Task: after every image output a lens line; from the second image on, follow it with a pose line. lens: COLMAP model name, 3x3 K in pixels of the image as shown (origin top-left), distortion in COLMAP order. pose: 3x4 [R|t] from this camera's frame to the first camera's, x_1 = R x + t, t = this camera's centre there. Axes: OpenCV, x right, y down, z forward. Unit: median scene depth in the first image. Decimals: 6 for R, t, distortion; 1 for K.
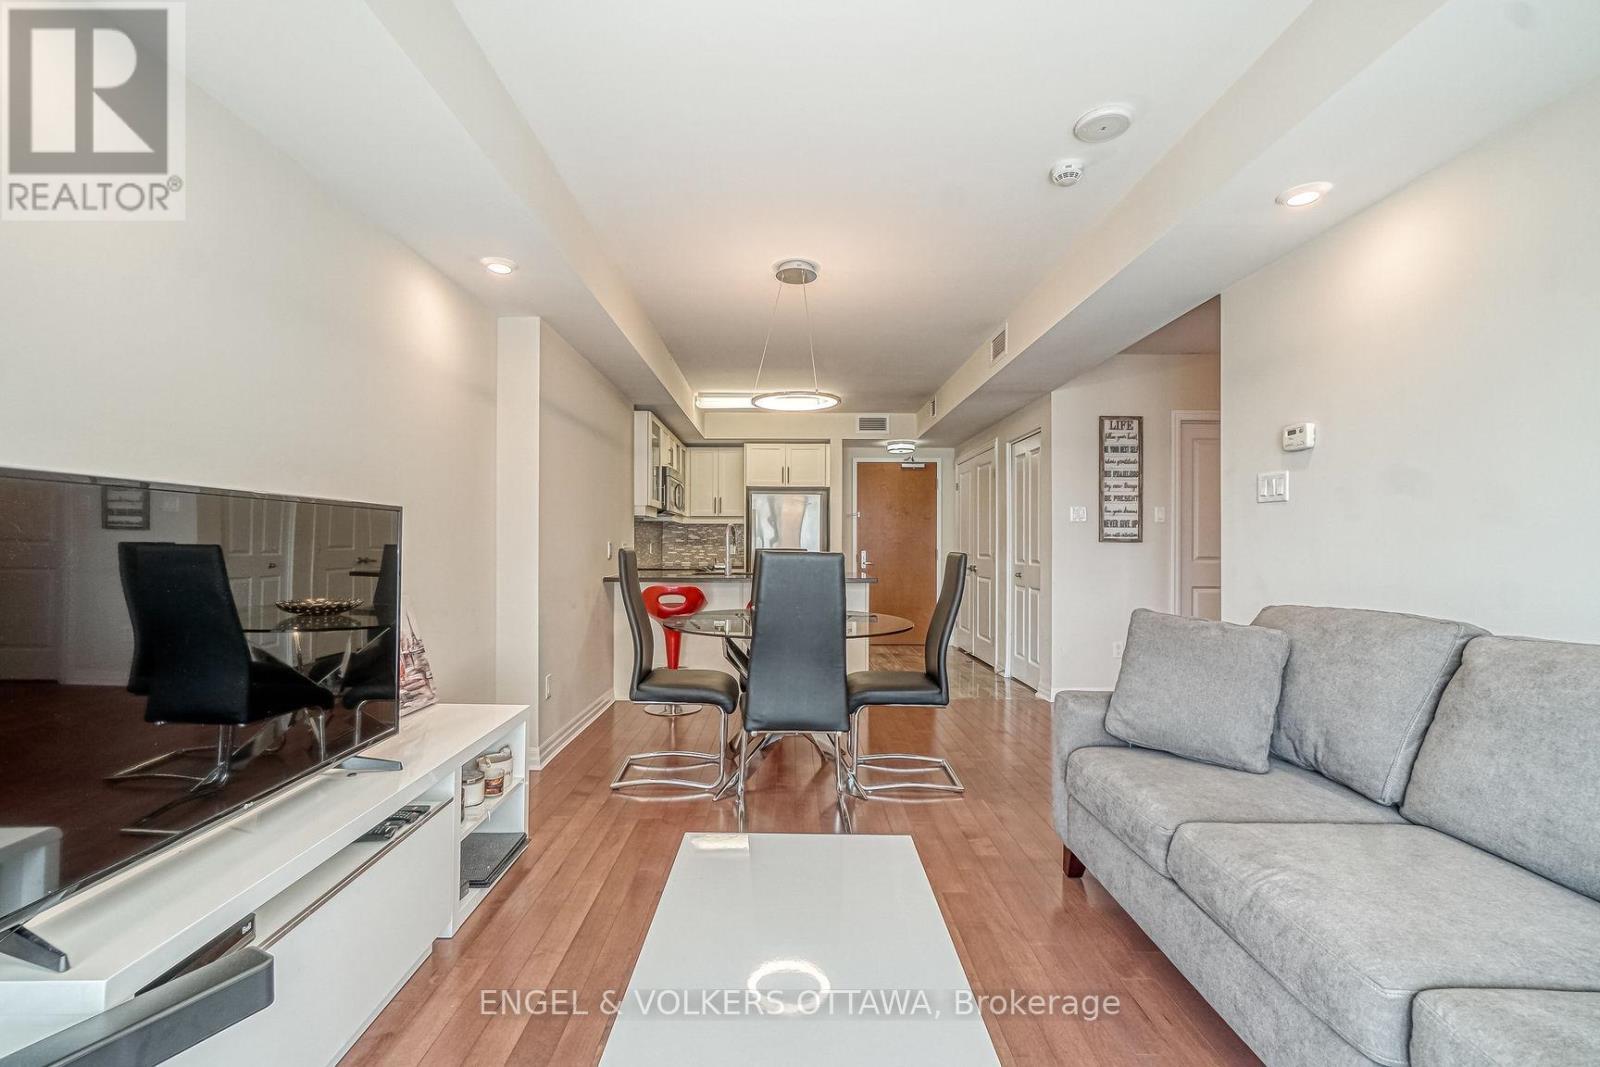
lens RADIAL K [[699.1, 0, 790.2], [0, 699.1, 539.8], [0, 0, 1]] dist [-0.013755, 0.015442]
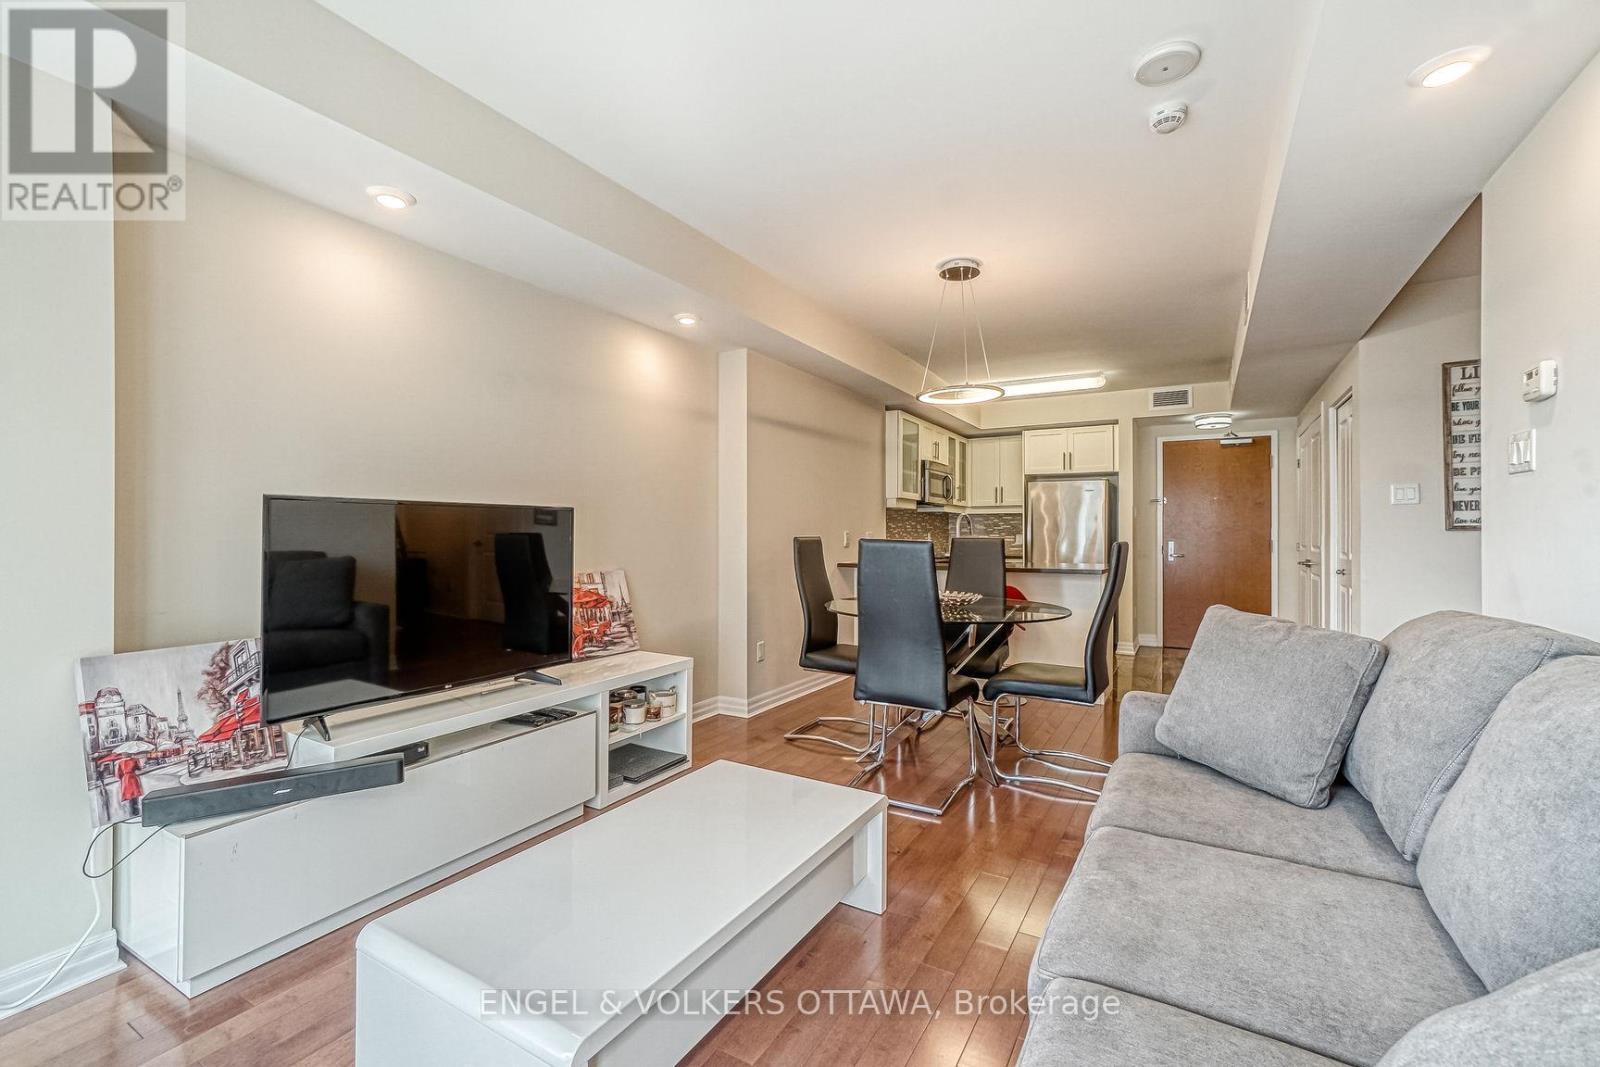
lens RADIAL K [[700.2, 0, 789.5], [0, 700.2, 531.2], [0, 0, 1]] dist [-0.014948, 0.012916]
pose [[0.859497, -0.003546, -0.511128, 0.314604], [0.003994, 0.999992, -0.000222, 0.002334], [0.511125, -0.001850, 0.859504, -0.014784]]
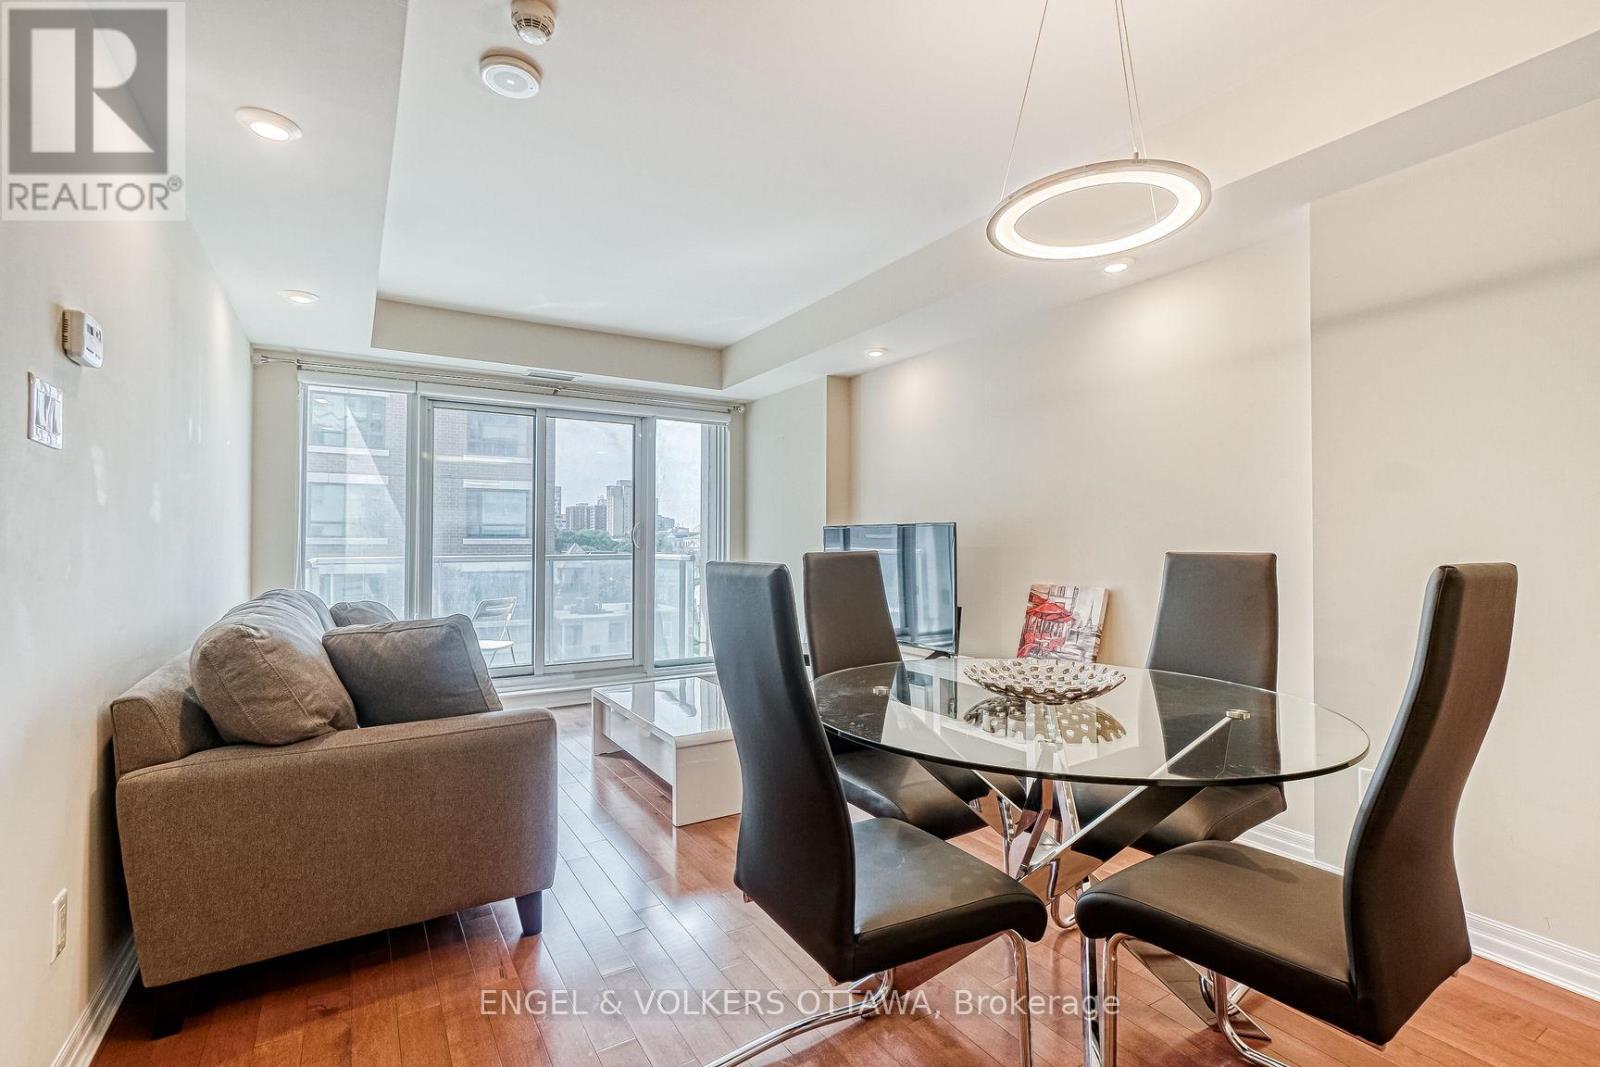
lens RADIAL K [[719.4, 0, 793.3], [0, 719.4, 532.5], [0, 0, 1]] dist [-0.017306, 0.014923]
pose [[-0.850606, -0.013971, -0.525617, 0.390666], [-0.002879, 0.999756, -0.021915, 0.009174], [0.525795, -0.017127, -0.850439, 1.251441]]
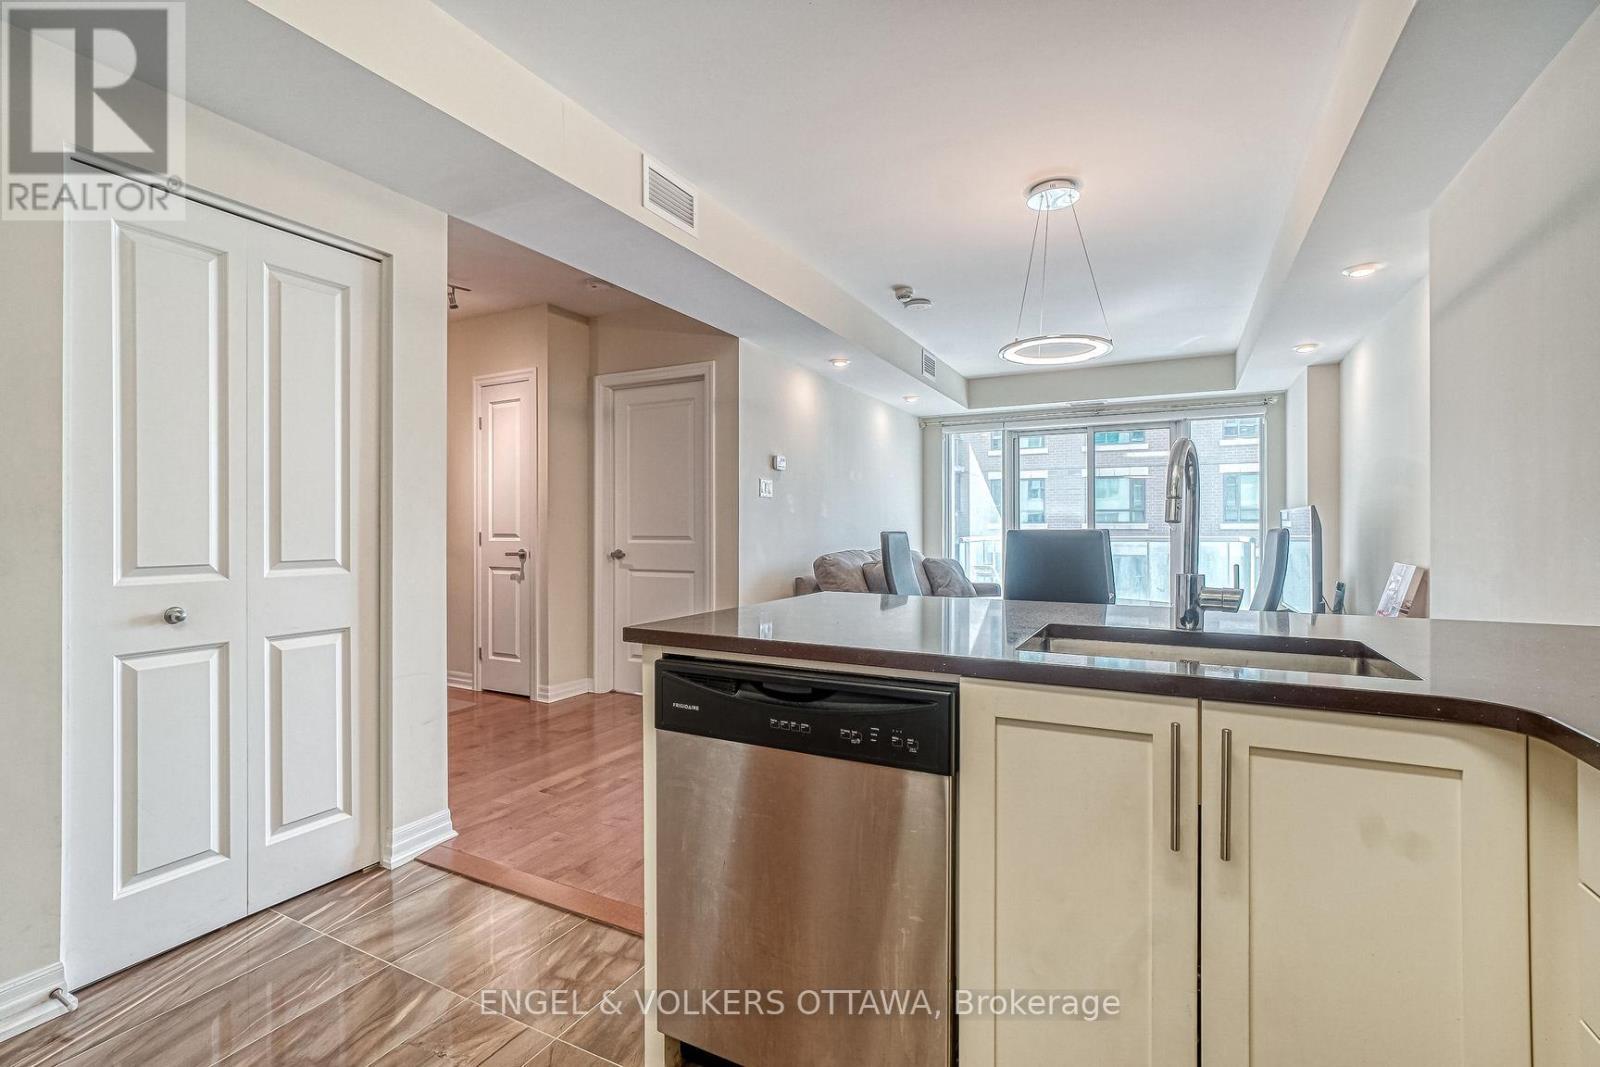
lens RADIAL K [[741.4, 0, 819.8], [0, 741.4, 531.1], [0, 0, 1]] dist [-0.000934, -0.000228]
pose [[-0.903731, -0.005379, 0.428068, -0.126599], [-0.005687, 0.999984, 0.000559, 0.016044], [-0.428064, -0.001929, -0.903746, 1.886564]]
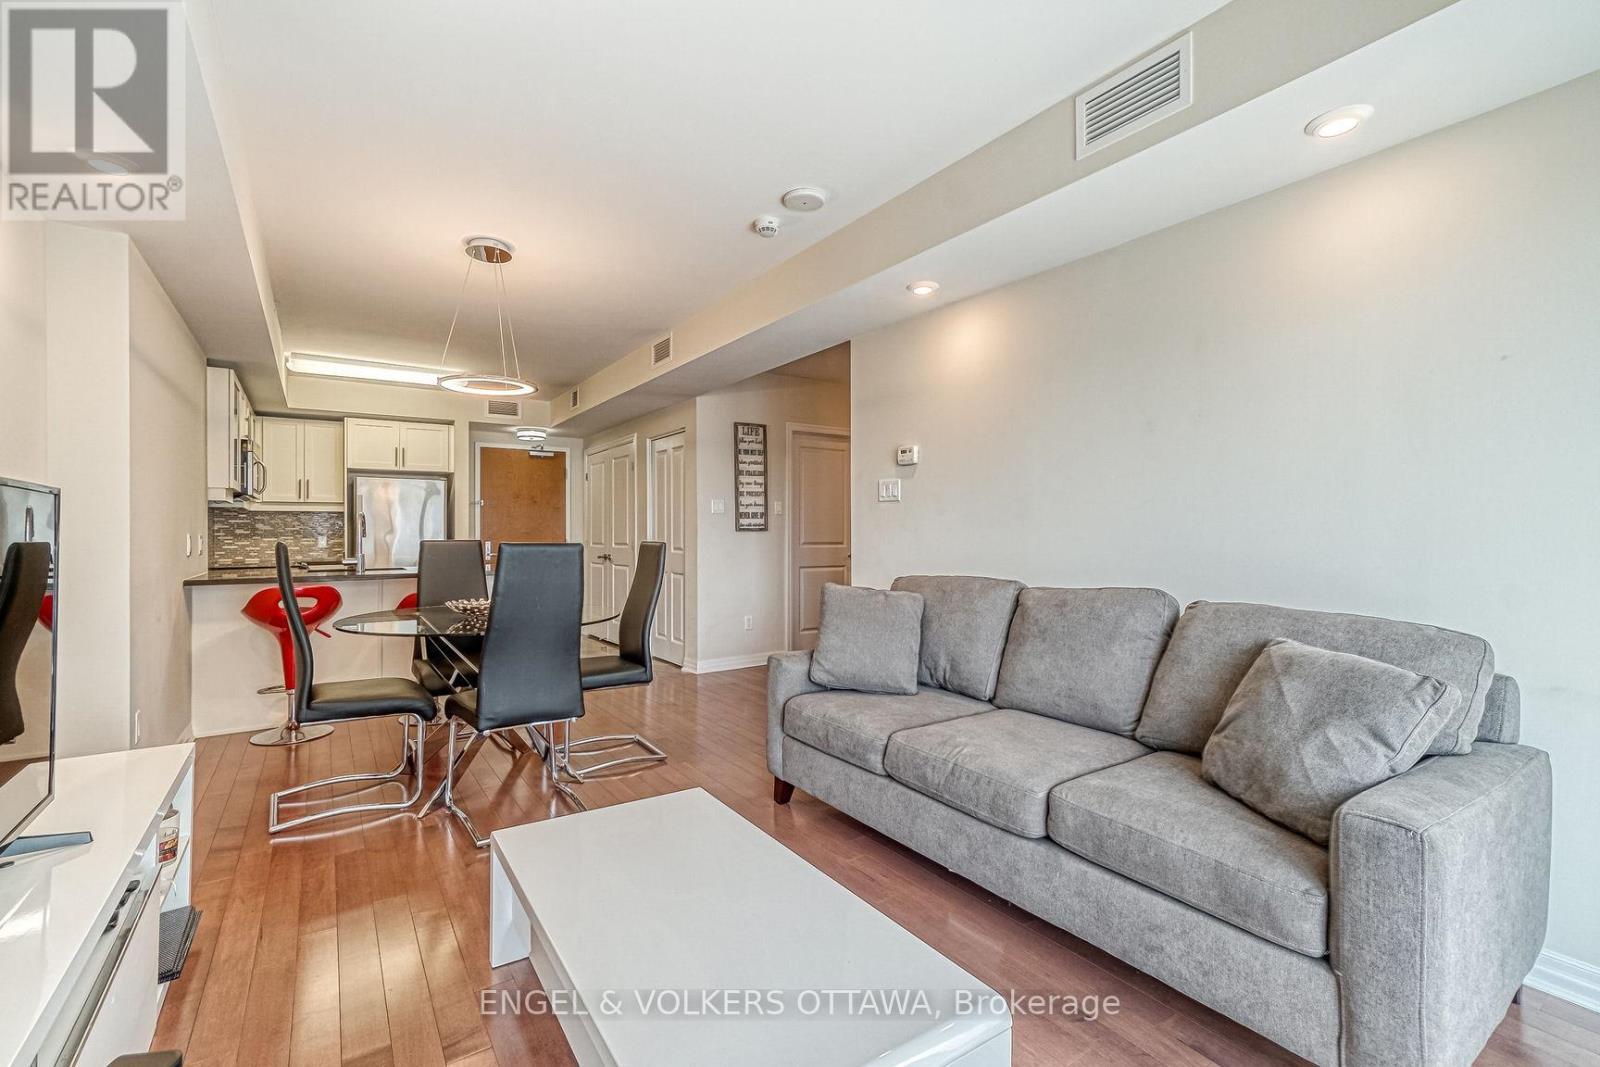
lens RADIAL K [[700.2, 0, 789.5], [0, 700.2, 531.2], [0, 0, 1]] dist [-0.014948, 0.012916]
pose [[0.832083, -0.005358, 0.554625, -0.176911], [0.003331, 0.999984, 0.004664, -0.002335], [-0.554640, -0.002034, 0.832088, -0.022903]]
